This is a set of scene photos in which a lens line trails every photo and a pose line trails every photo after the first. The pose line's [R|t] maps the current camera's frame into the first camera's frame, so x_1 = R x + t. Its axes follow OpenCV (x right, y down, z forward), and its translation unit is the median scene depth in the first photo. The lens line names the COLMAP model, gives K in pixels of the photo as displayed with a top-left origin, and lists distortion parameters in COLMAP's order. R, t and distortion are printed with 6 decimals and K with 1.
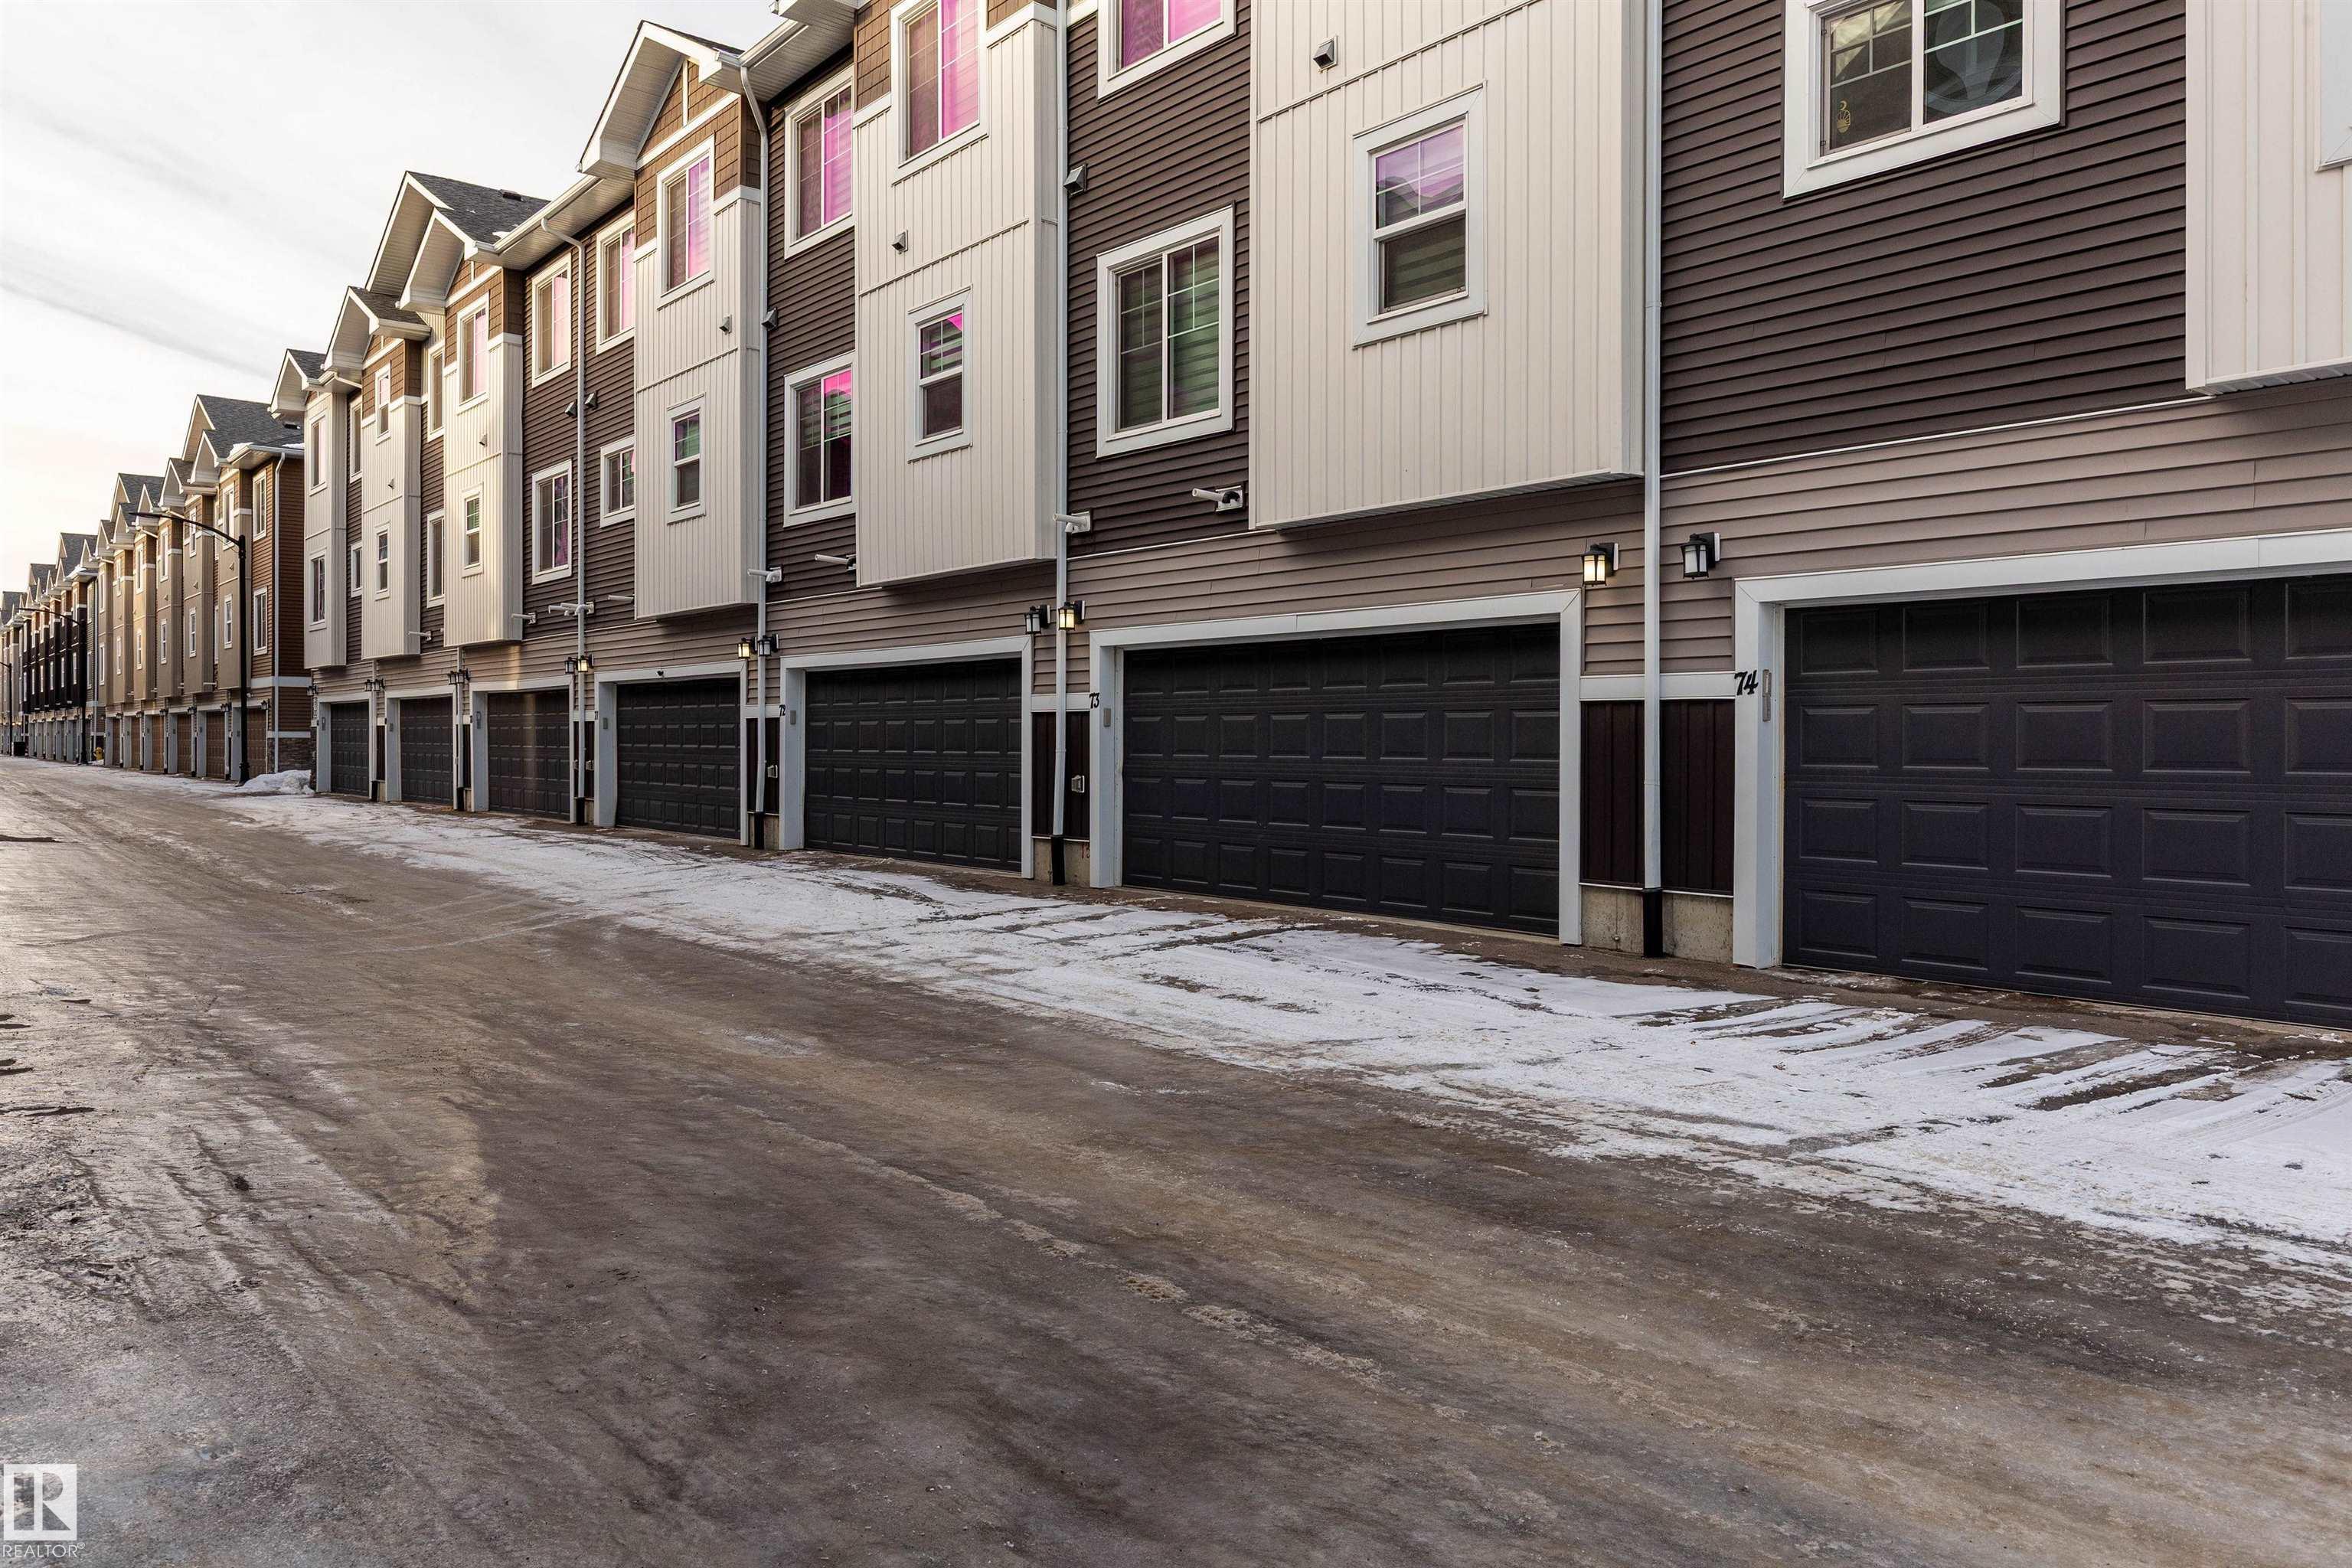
lens RADIAL K [[1702.4, 0, 1176.0], [0, 1702.4, 784.0], [0, 0, 1]] dist [0.006955, 0.001578]
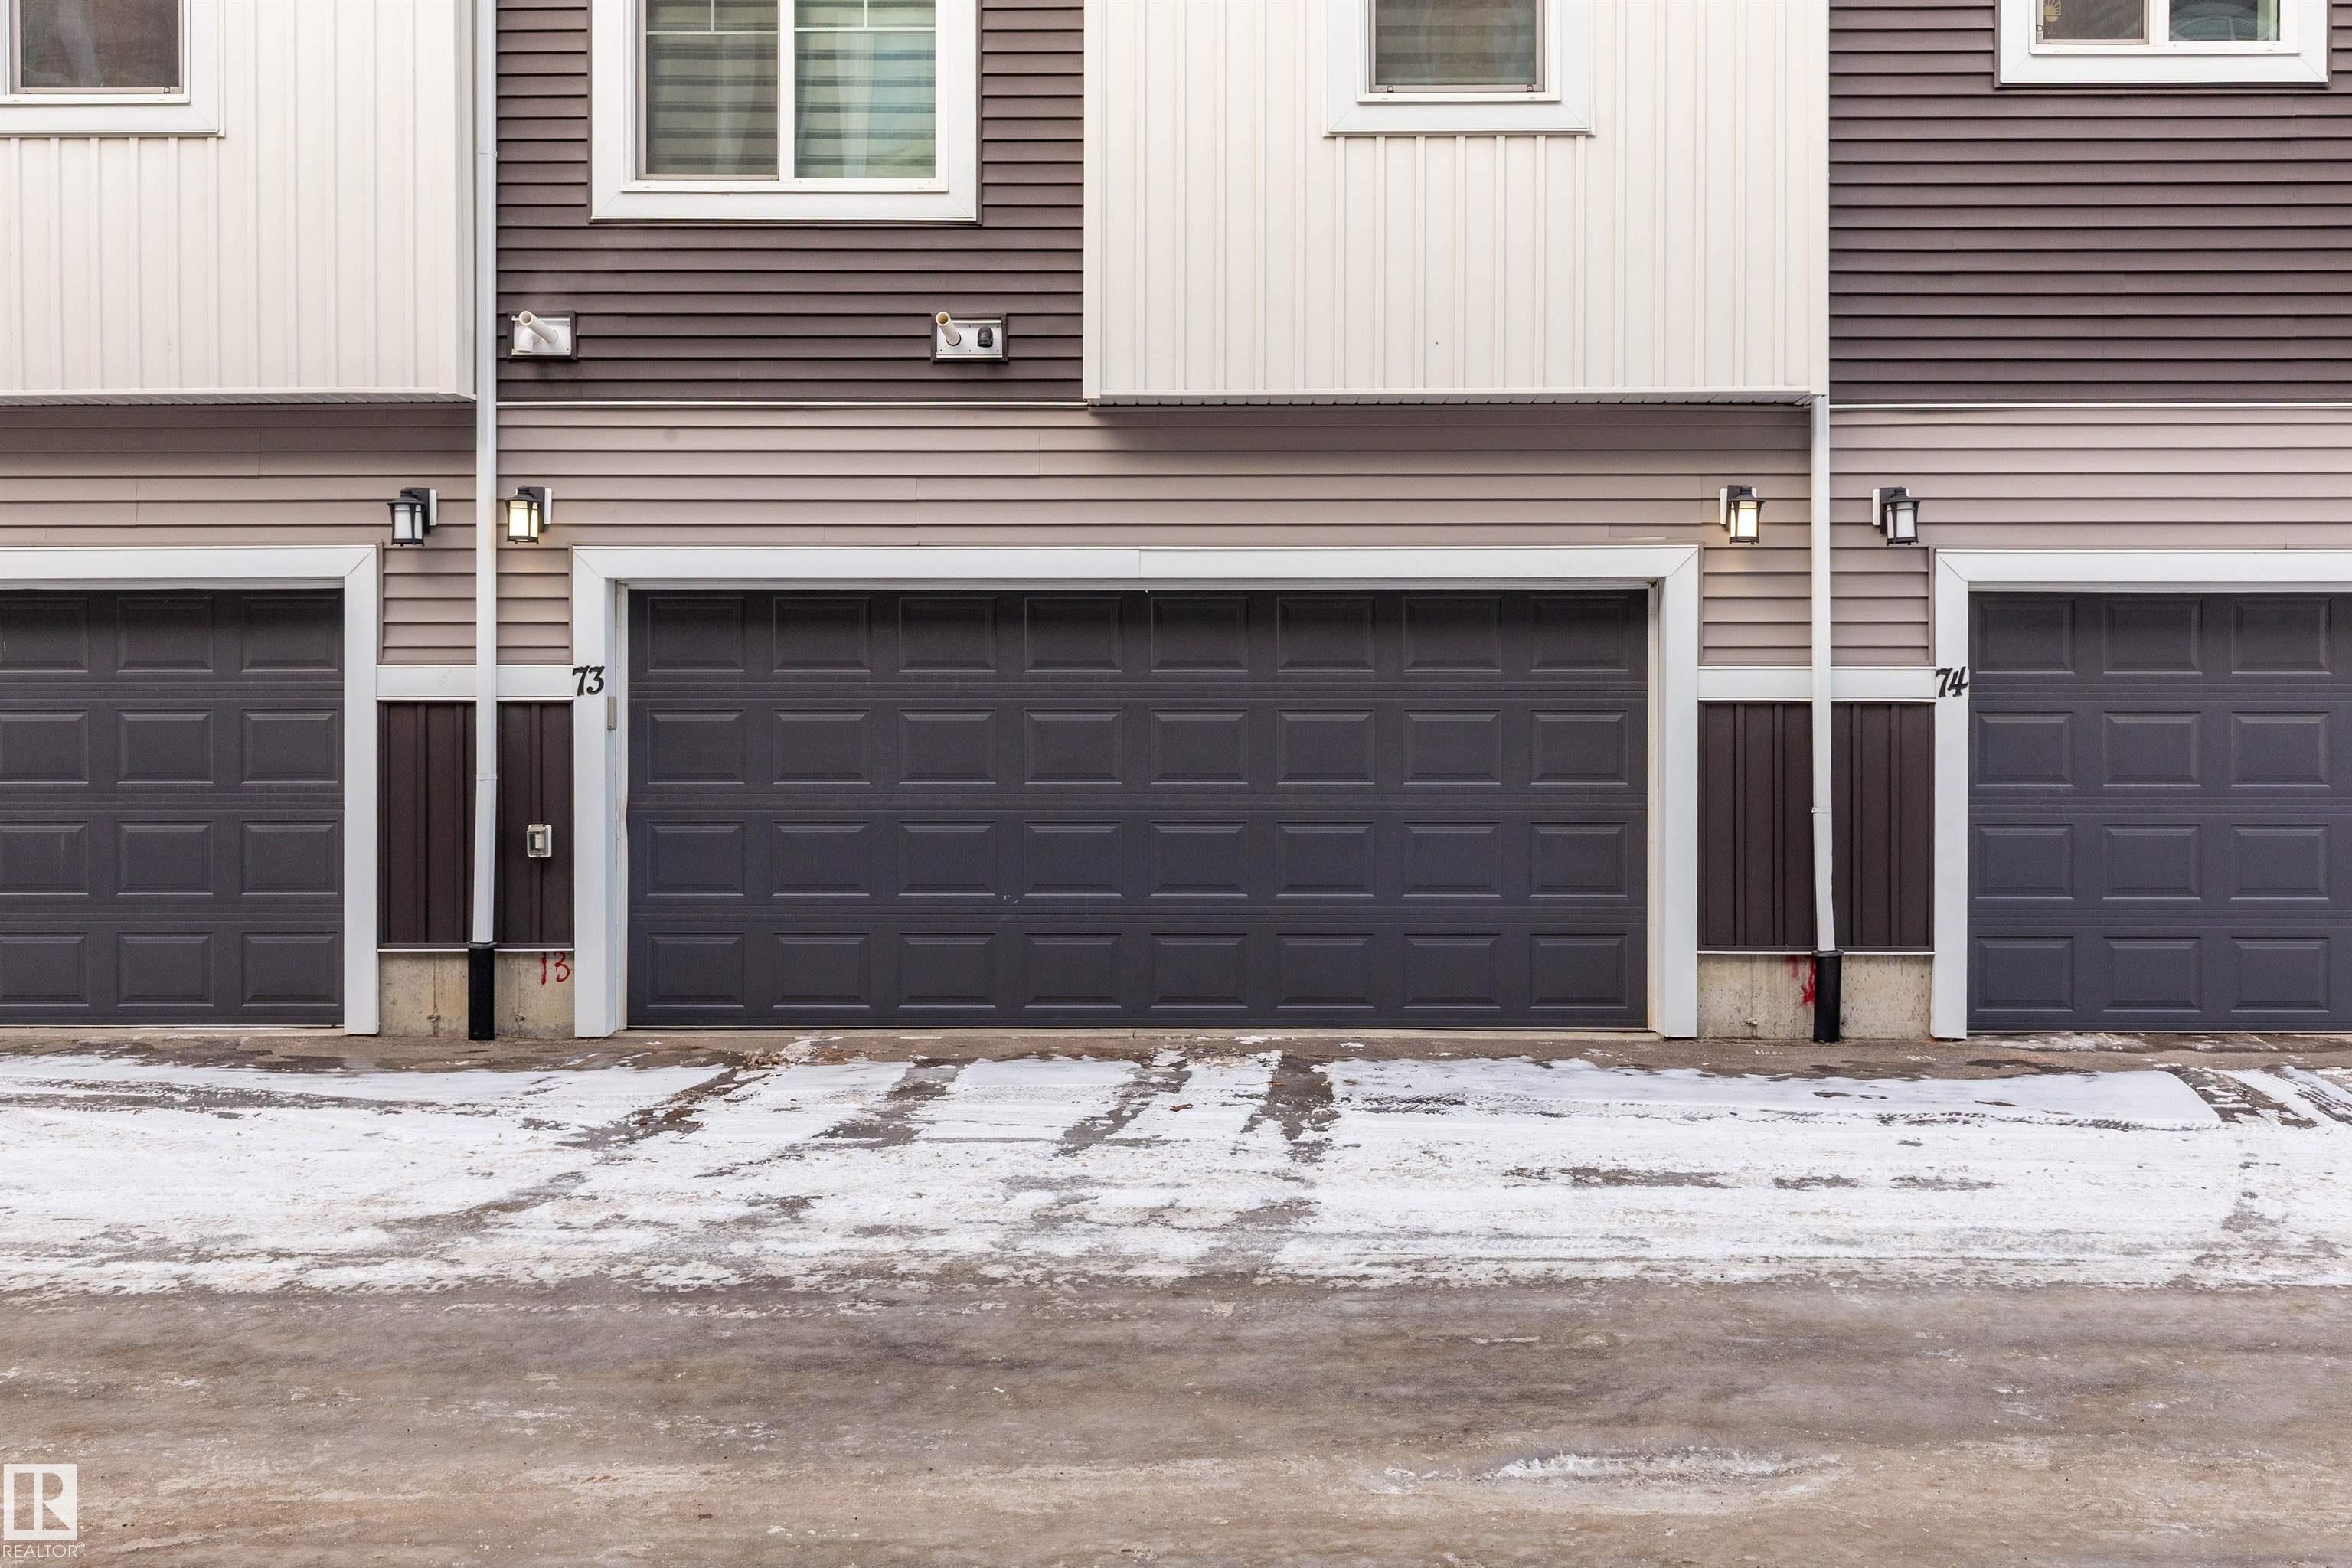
lens RADIAL K [[1875.7, 0, 1176.0], [0, 1875.7, 784.0], [0, 0, 1]] dist [0.008102, 0.001584]
pose [[0.622905, -0.014392, 0.782165, -0.391715], [0.021421, 0.999770, 0.001336, -0.014164], [-0.782004, 0.015922, 0.623070, 0.503567]]
